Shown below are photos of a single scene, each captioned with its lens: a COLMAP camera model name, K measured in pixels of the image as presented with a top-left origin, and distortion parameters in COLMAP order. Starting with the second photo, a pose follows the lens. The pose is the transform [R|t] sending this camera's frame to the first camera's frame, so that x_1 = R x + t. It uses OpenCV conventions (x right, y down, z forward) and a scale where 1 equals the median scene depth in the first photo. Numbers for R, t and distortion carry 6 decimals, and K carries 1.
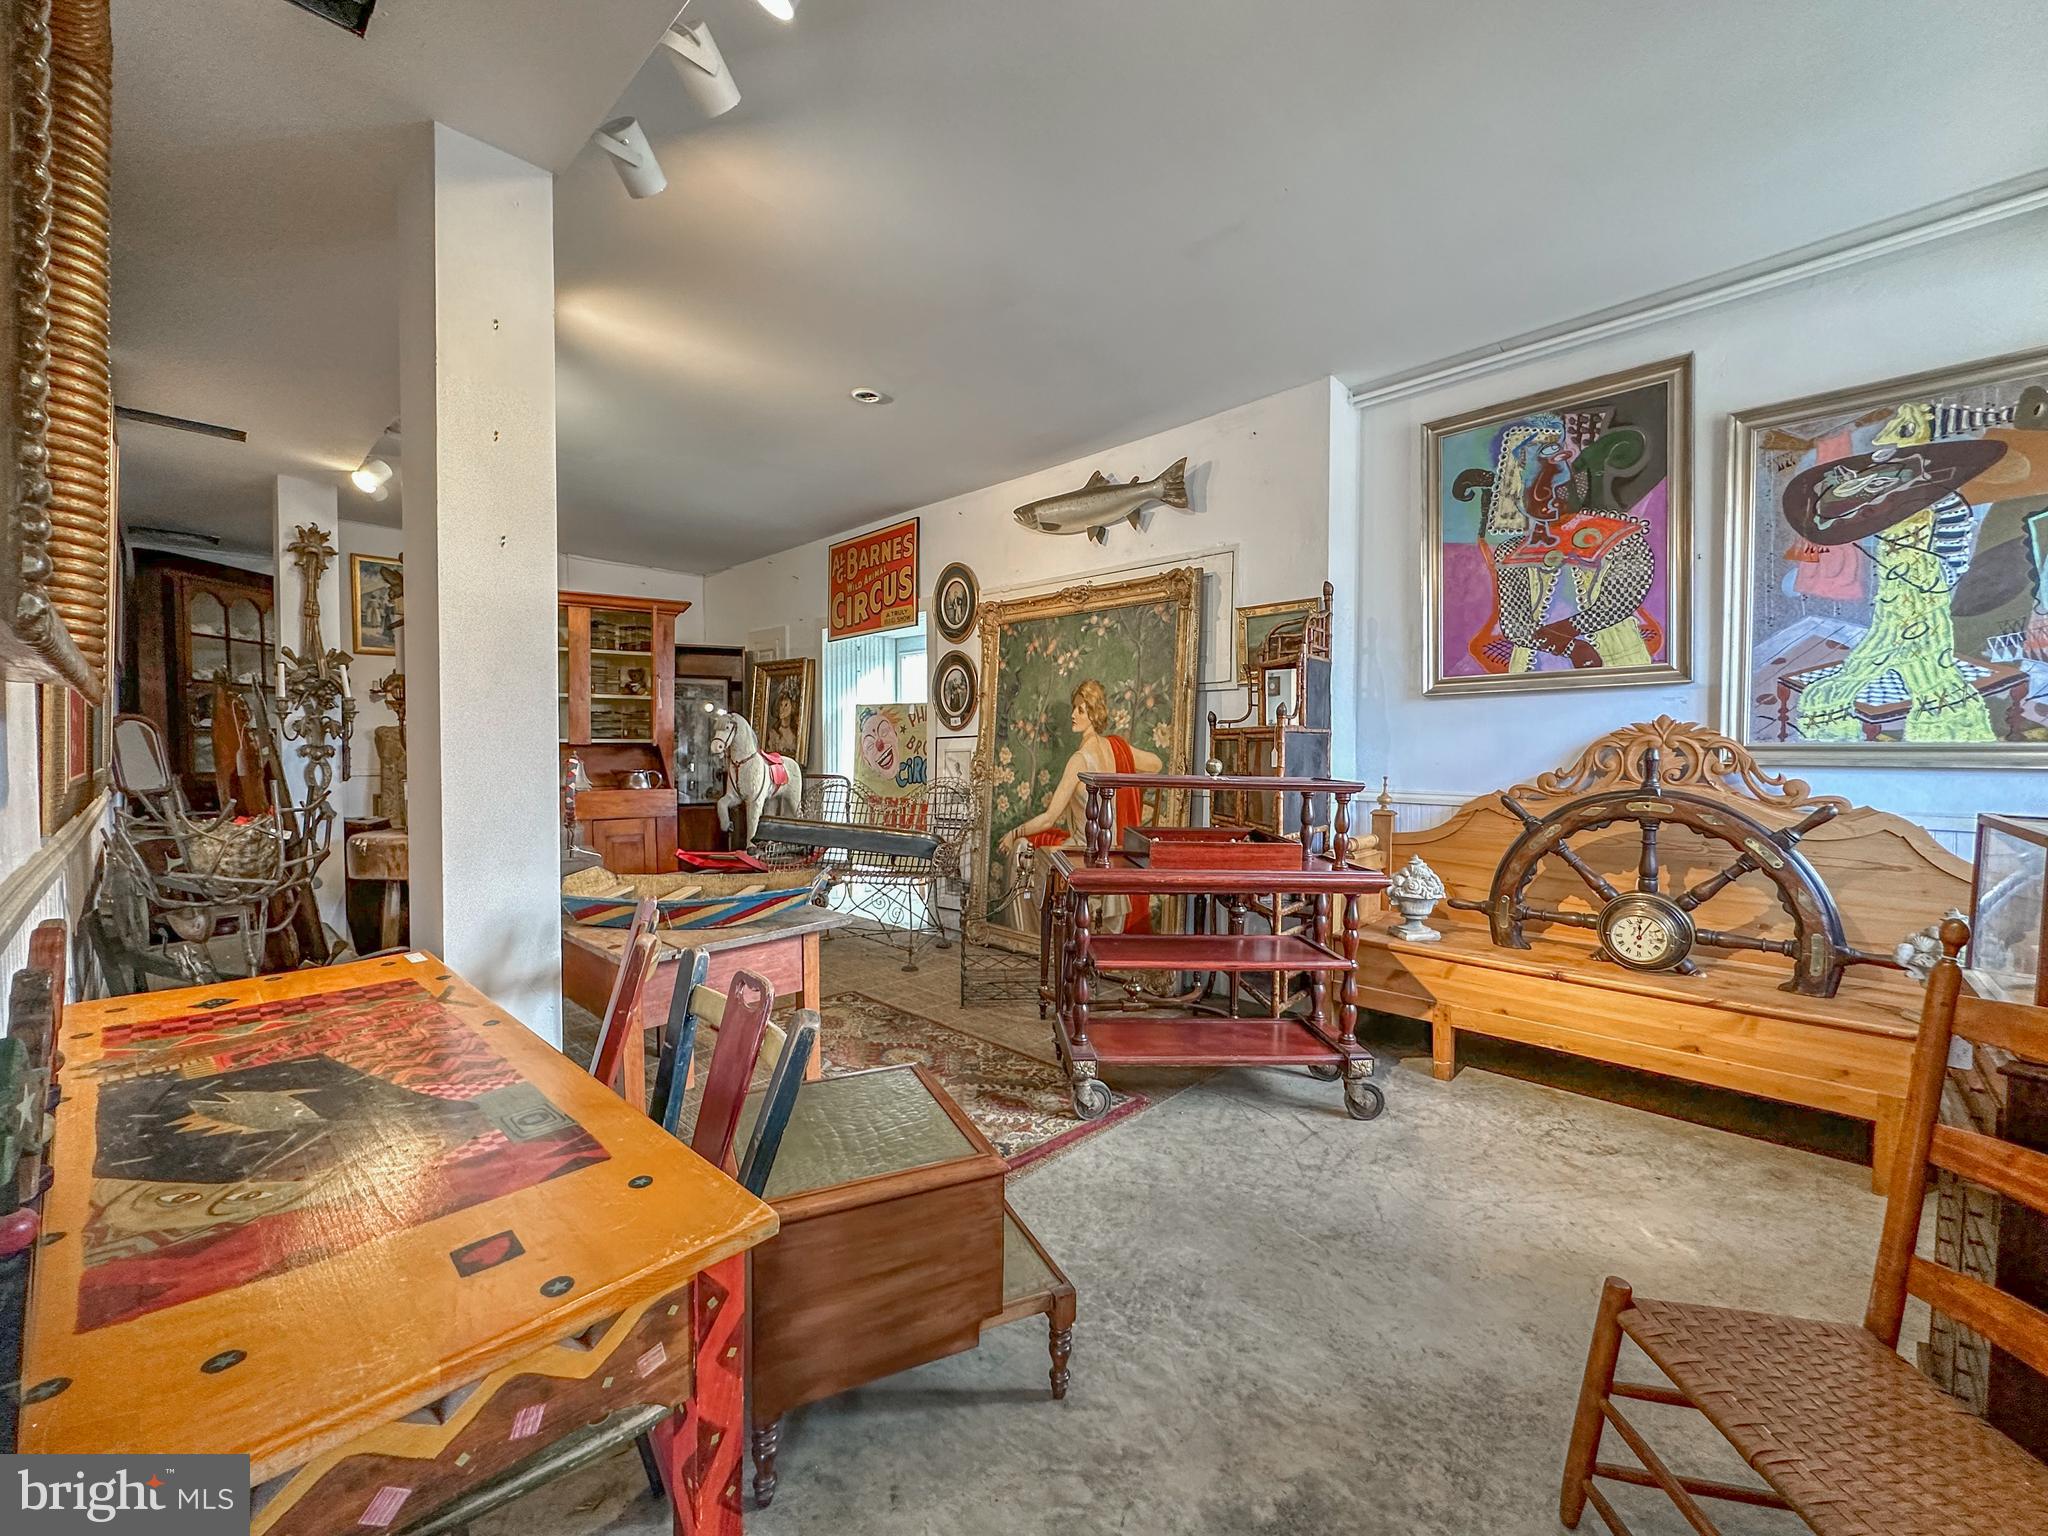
lens RADIAL K [[809.1, 0, 1029.4], [0, 809.1, 767.0], [0, 0, 1]] dist [-0.001961, 0.000307]
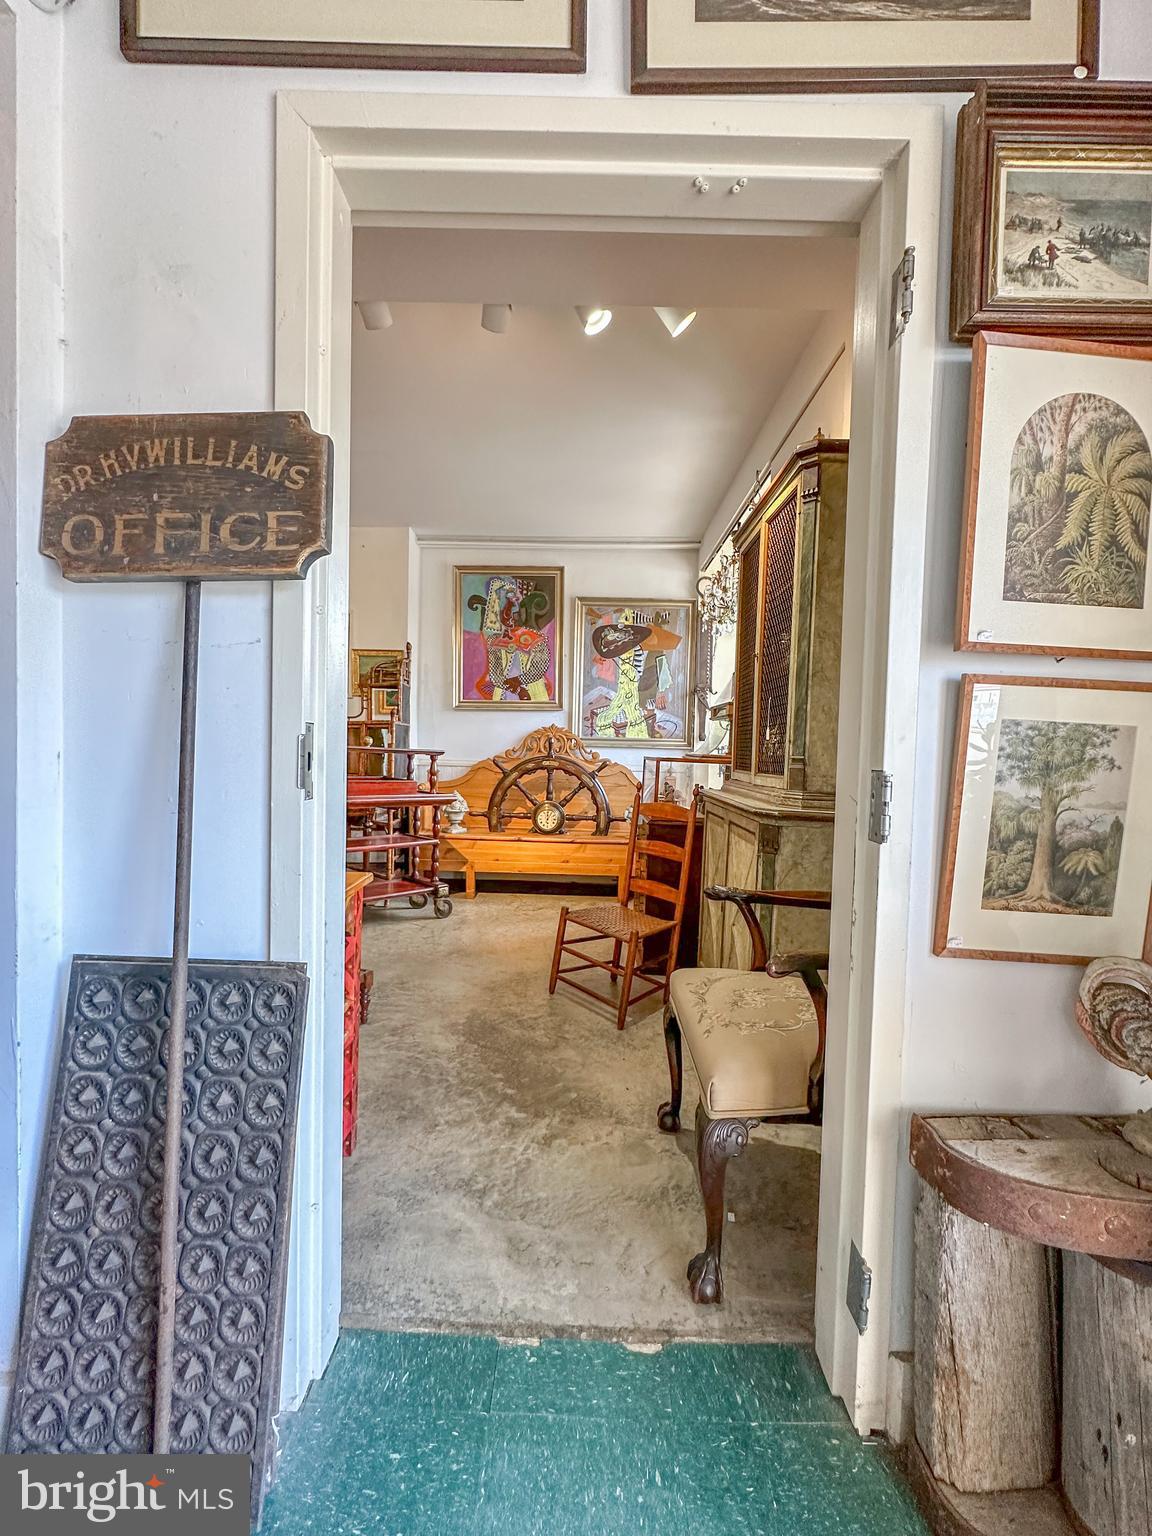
lens RADIAL K [[606.8, 0, 571.7], [0, 606.8, 768.4], [0, 0, 1]] dist [-0.001961, 0.000307]
pose [[0.734589, -0.006287, 0.678483, -0.344566], [-0.004117, 0.999897, 0.013723, 0.039077], [-0.678499, -0.012875, 0.734488, -0.296214]]
